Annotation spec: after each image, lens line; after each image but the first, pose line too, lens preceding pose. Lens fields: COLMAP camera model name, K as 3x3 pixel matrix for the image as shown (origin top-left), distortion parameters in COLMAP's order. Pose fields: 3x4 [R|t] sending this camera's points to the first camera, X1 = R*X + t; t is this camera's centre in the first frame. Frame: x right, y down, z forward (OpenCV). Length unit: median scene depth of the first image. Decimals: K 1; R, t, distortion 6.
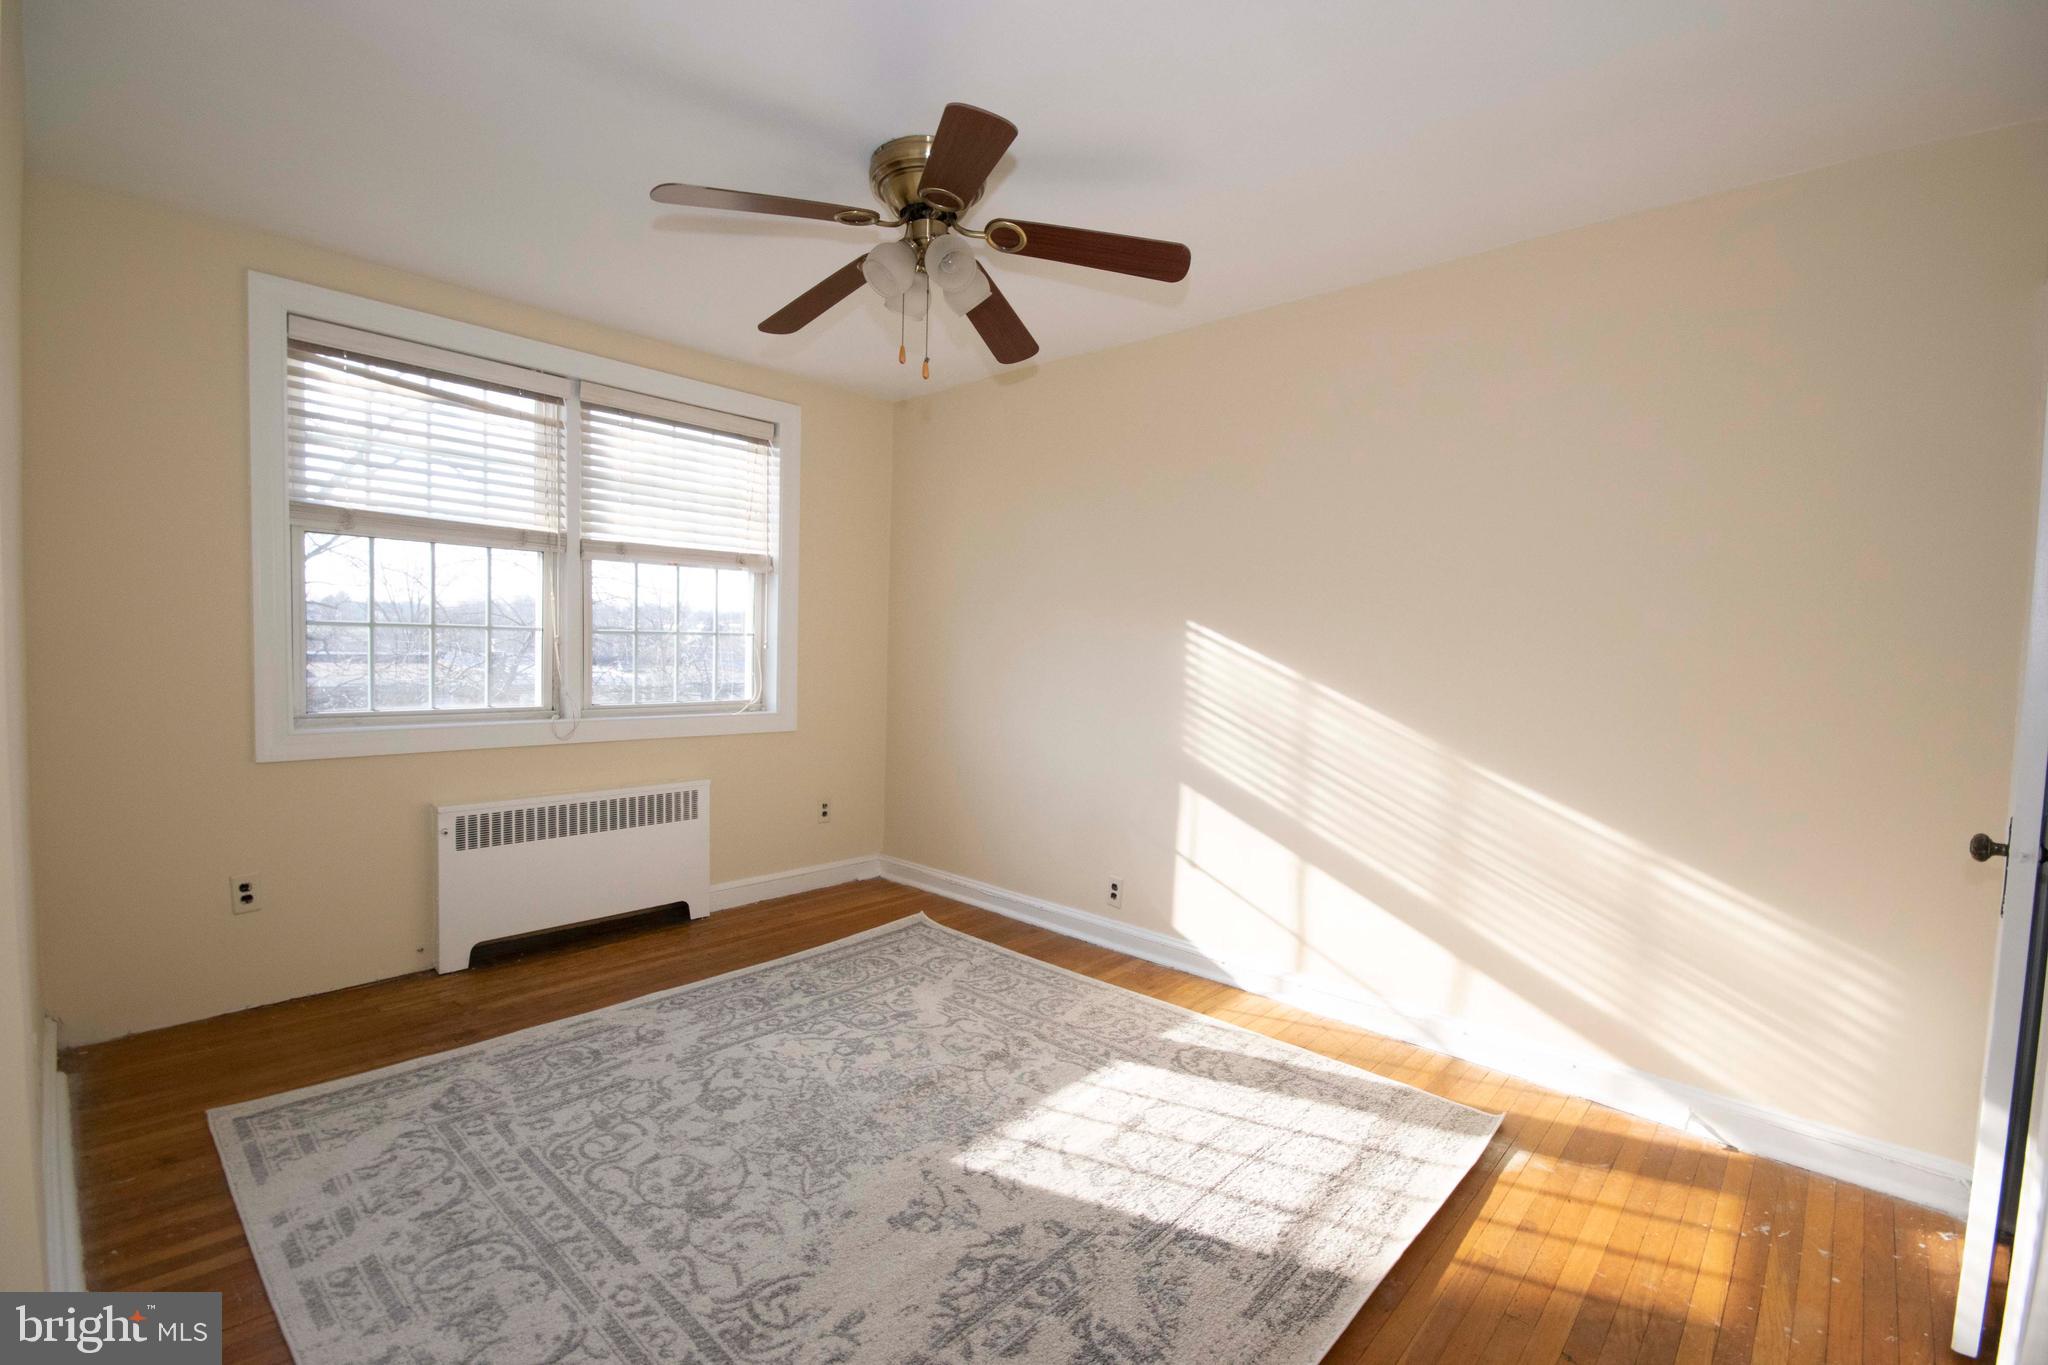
lens RADIAL K [[920.3, 0, 1024.0], [0, 920.3, 682.5], [0, 0, 1]] dist [-0.000754, 0.000054]
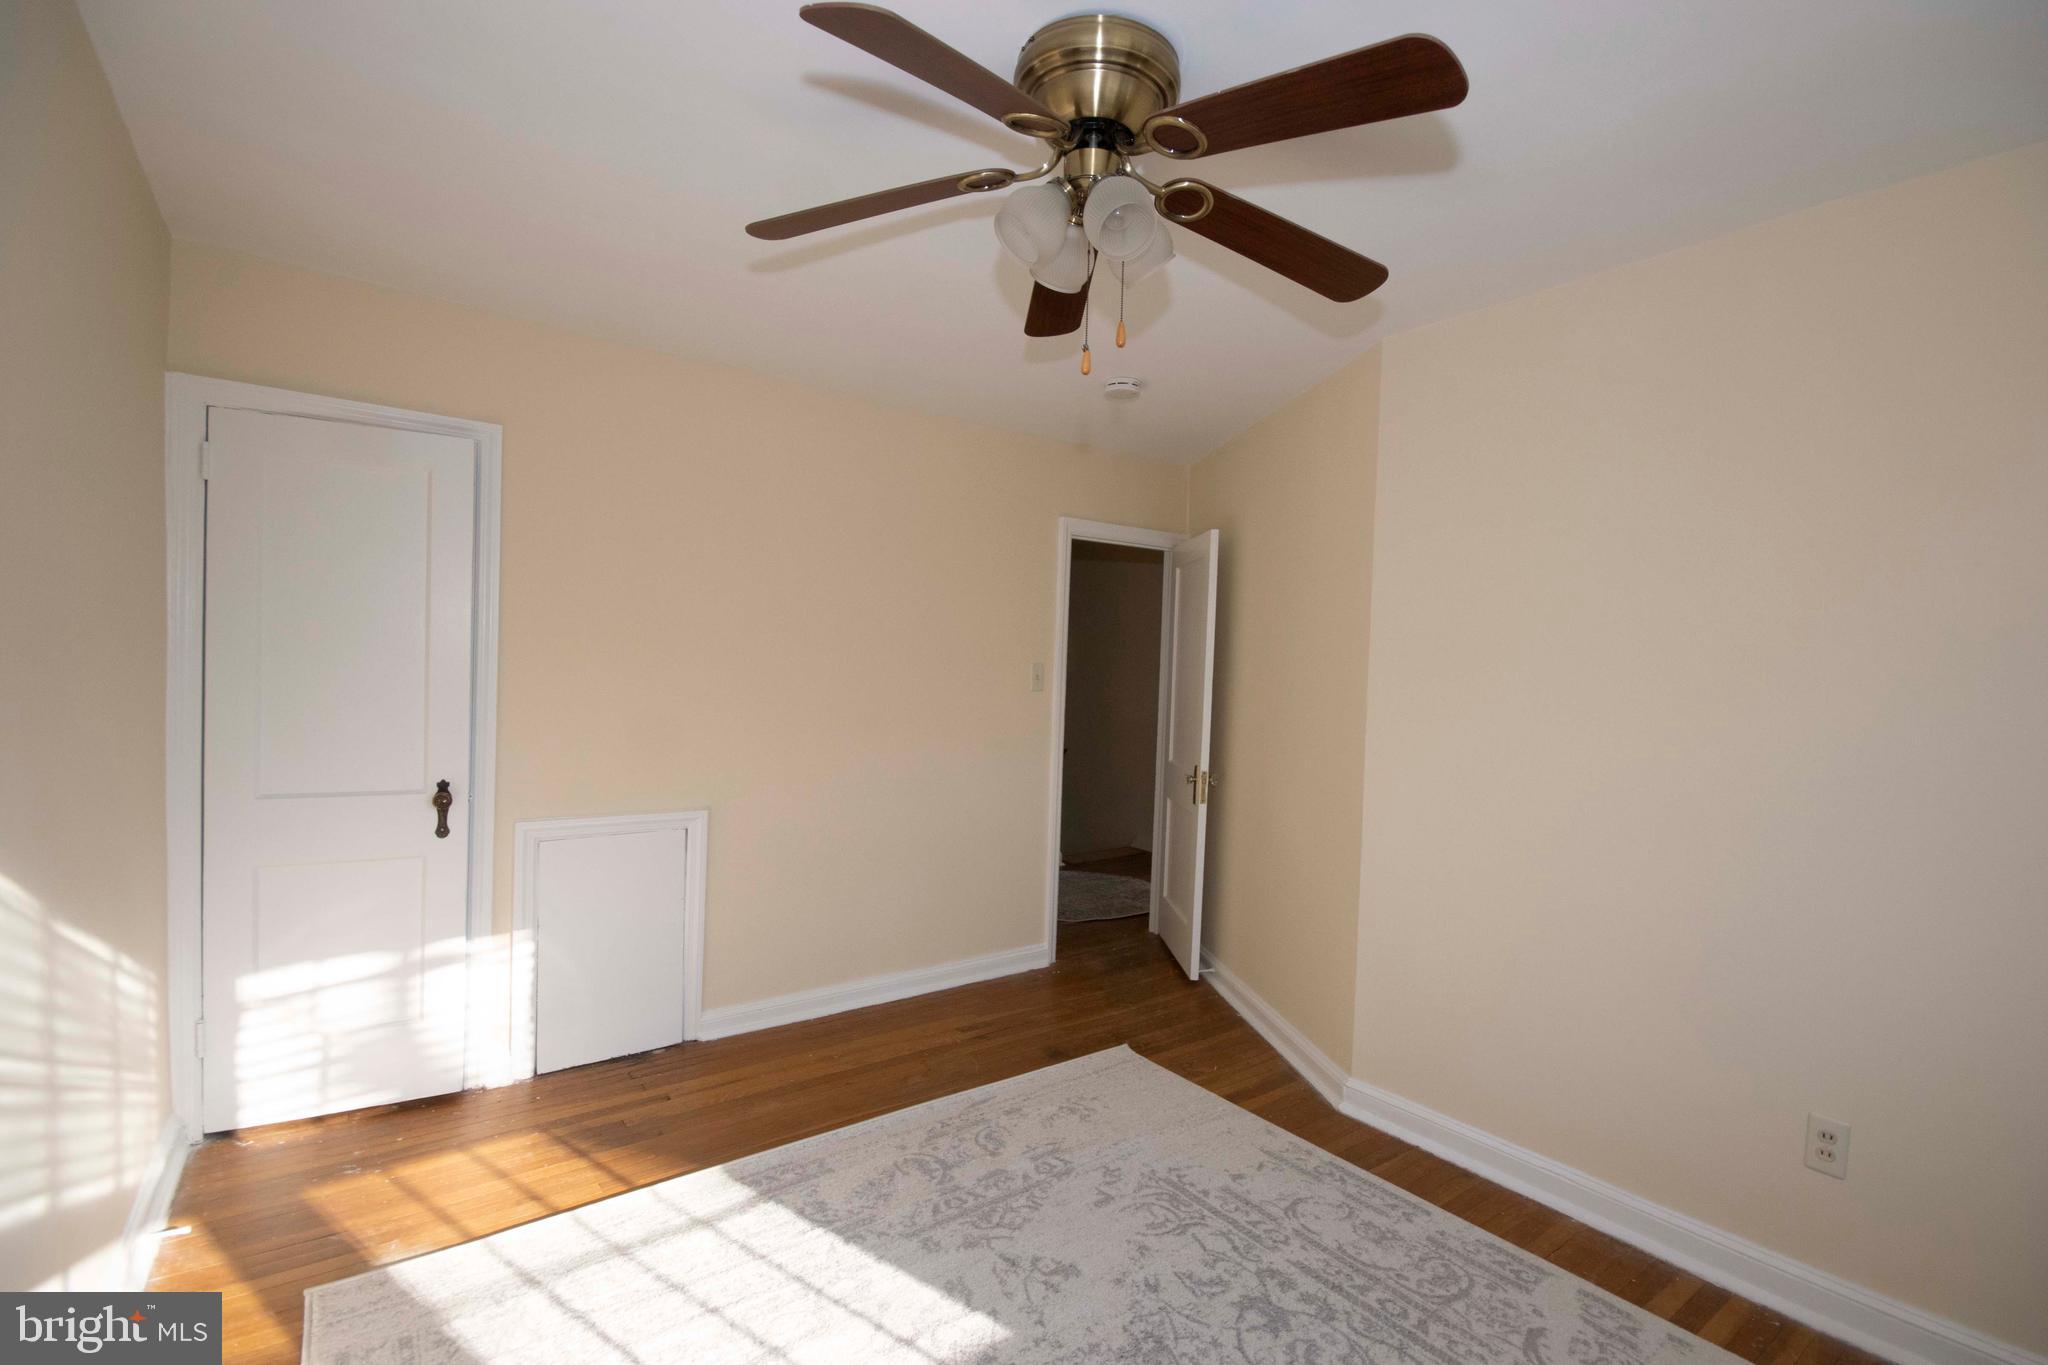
lens RADIAL K [[898.9, 0, 1030.3], [0, 898.9, 690.9], [0, 0, 1]] dist [-0.004641, -0.000270]
pose [[-0.982380, -0.062056, 0.176291, -0.240198], [-0.049121, 0.995834, 0.076817, -0.167009], [-0.180323, 0.066804, -0.981336, 2.049593]]
